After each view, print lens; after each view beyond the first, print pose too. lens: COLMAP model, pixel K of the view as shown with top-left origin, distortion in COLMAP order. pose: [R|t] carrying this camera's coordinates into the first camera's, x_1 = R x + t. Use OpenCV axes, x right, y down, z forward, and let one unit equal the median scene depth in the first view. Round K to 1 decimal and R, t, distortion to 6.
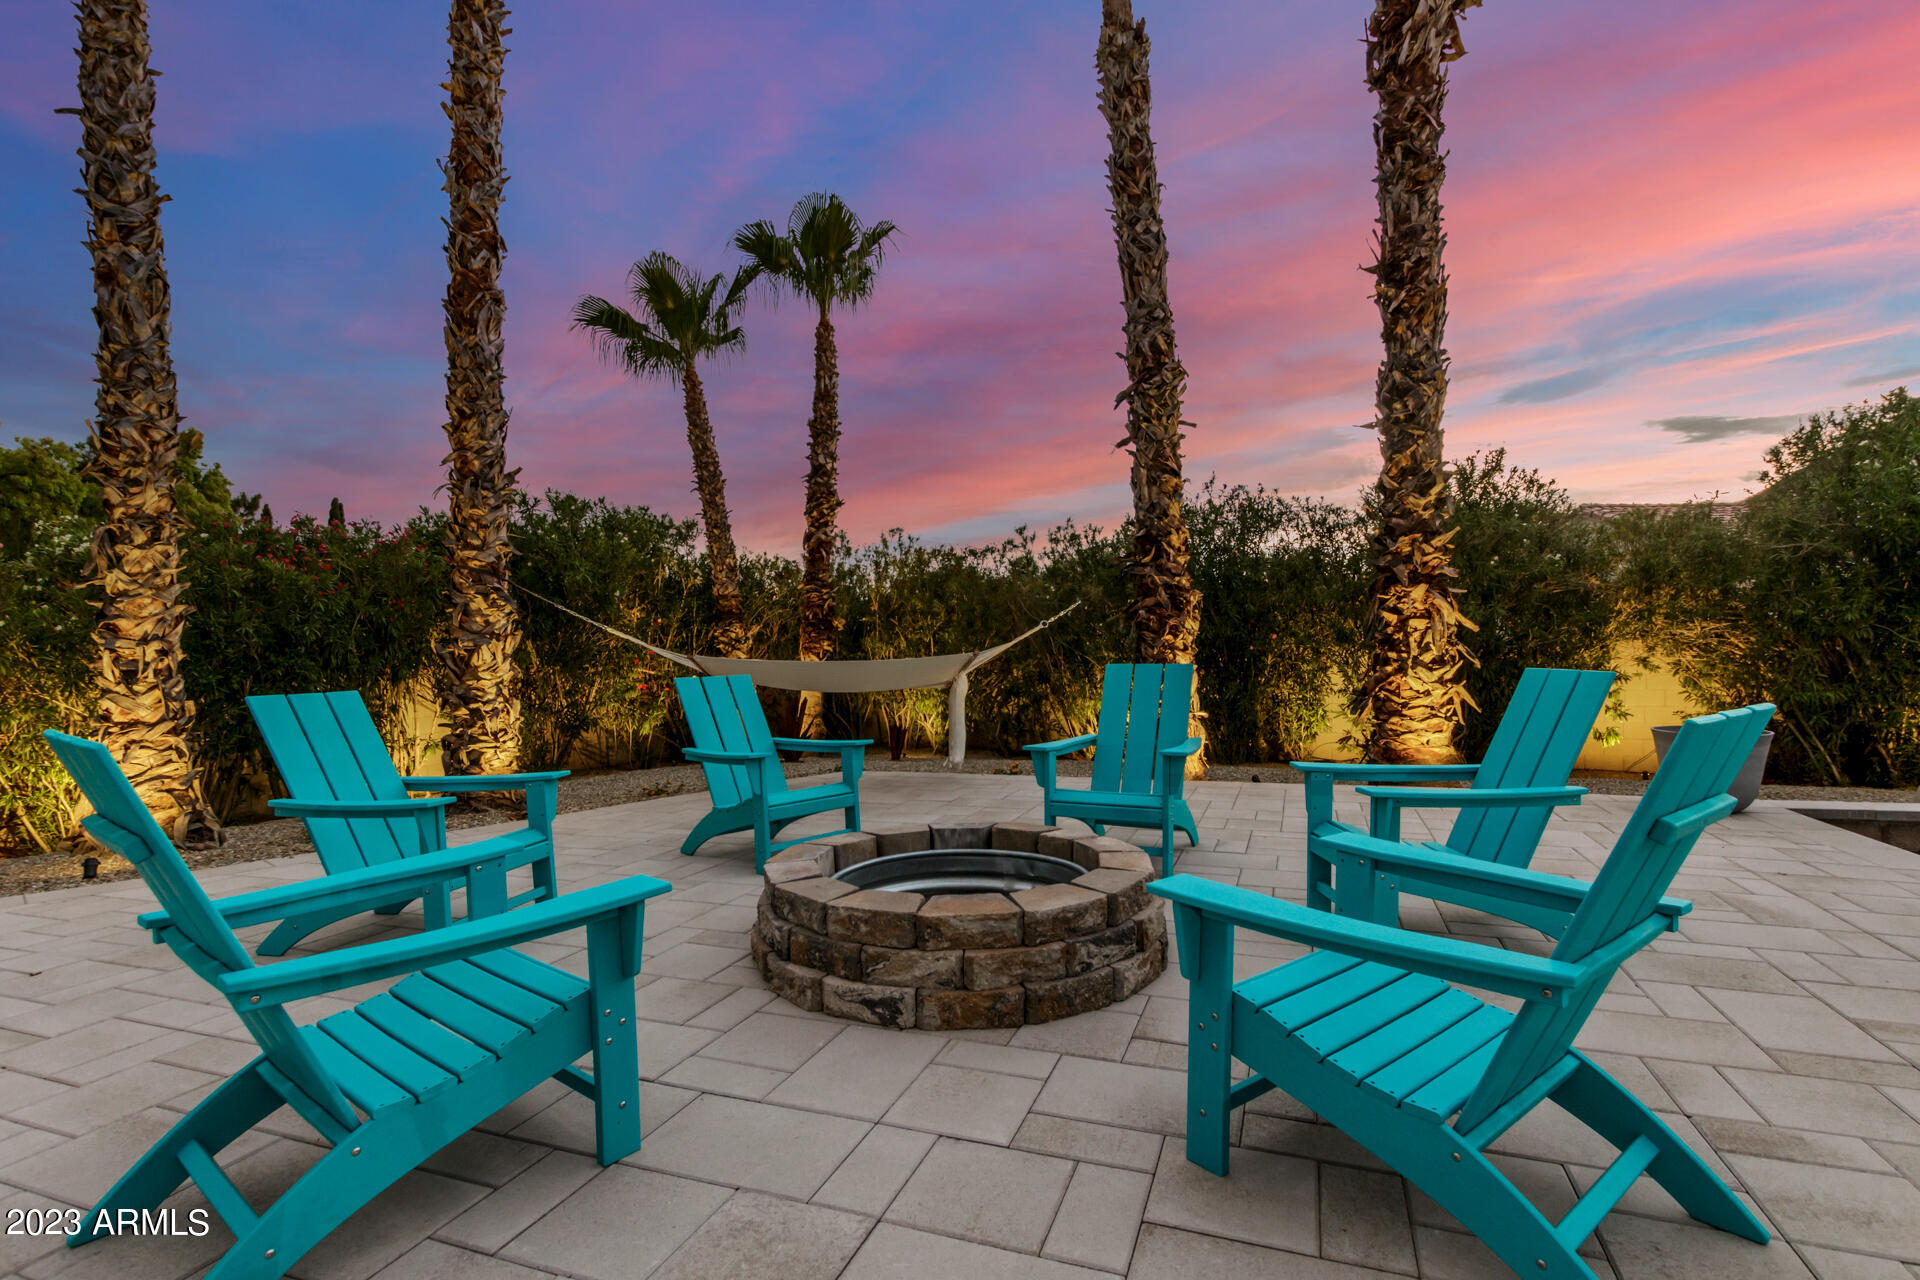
lens RADIAL K [[876.3, 0, 969.9], [0, 876.3, 653.0], [0, 0, 1]] dist [0.005406, -0.002293]
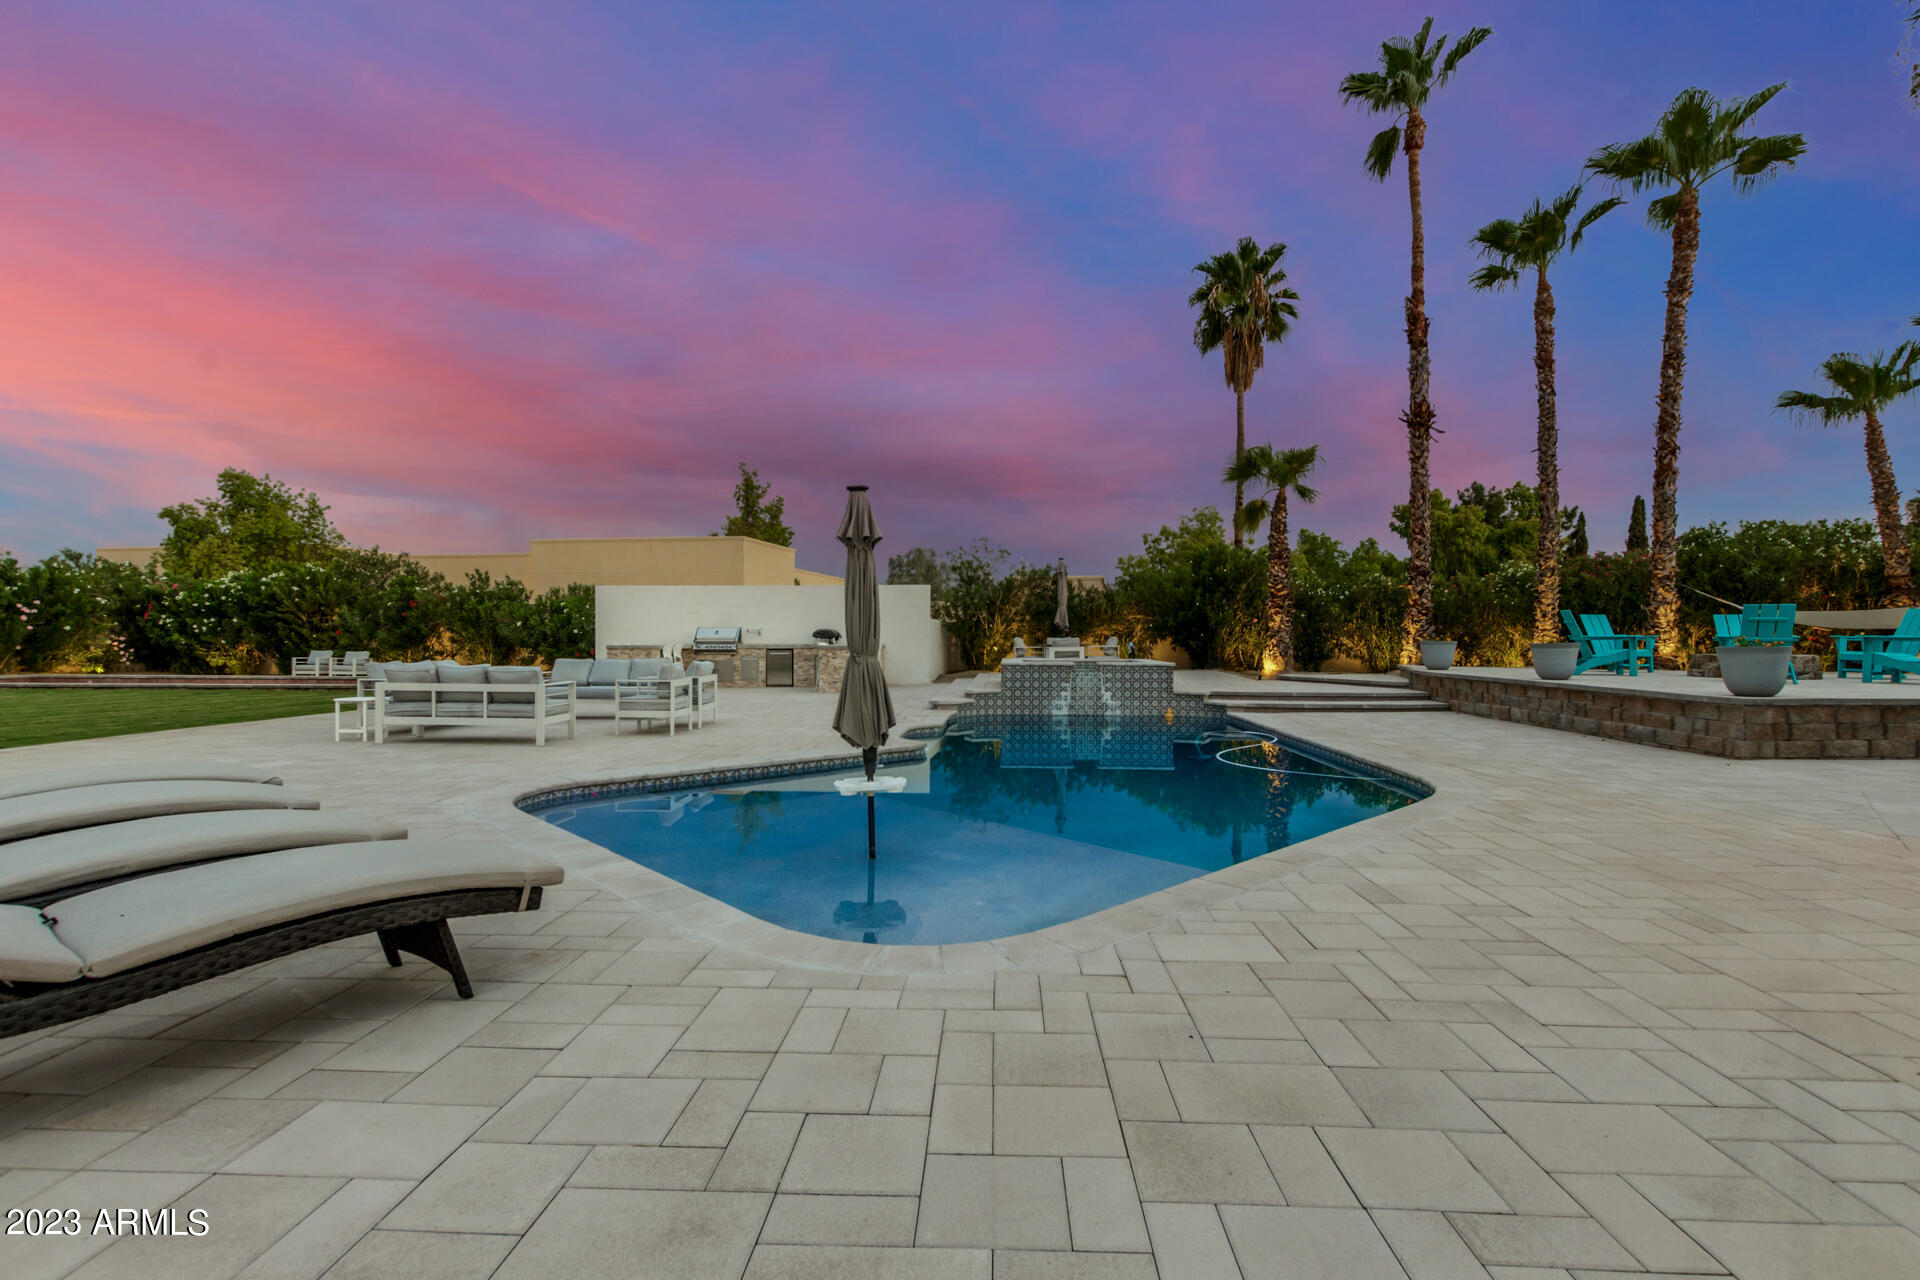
lens RADIAL K [[876.3, 0, 964.5], [0, 876.3, 652.2], [0, 0, 1]] dist [0.005406, -0.002293]
pose [[0.284589, 0.037730, -0.957907, 1.373062], [-0.019933, 0.999242, 0.033436, 0.081789], [0.958442, 0.009579, 0.285125, -1.746616]]
